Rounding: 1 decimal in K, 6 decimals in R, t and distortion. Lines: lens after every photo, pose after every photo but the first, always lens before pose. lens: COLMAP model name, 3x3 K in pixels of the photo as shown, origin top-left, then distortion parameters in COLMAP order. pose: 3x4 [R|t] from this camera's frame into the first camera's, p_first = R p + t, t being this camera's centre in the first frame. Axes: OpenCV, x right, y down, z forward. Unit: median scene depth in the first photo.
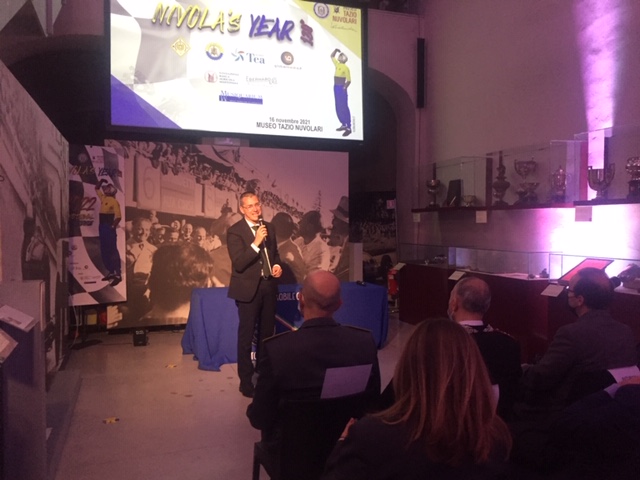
lens RADIAL K [[537.8, 0, 320.6], [0, 537.8, 241.1], [0, 0, 1]] dist [0.013347, 0.001424]
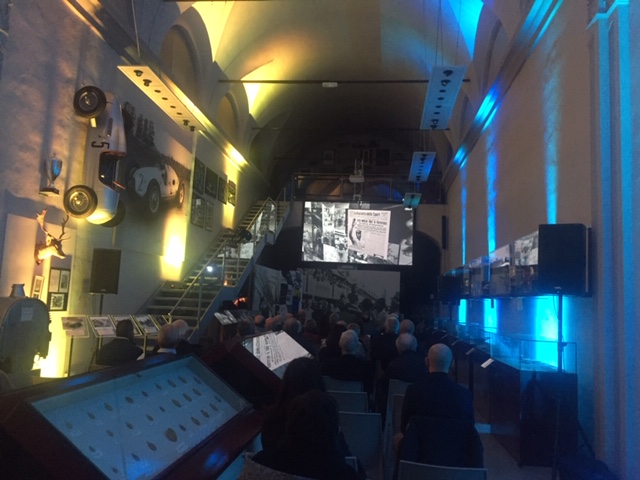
lens RADIAL K [[537.8, 0, 320.3], [0, 537.8, 240.0], [0, 0, 1]] dist [0.013347, 0.001424]
pose [[0.895274, -0.011851, -0.445359, 0.836659], [-0.057788, 0.988112, -0.142461, 0.042087], [0.441753, 0.153278, 0.883946, -1.237670]]
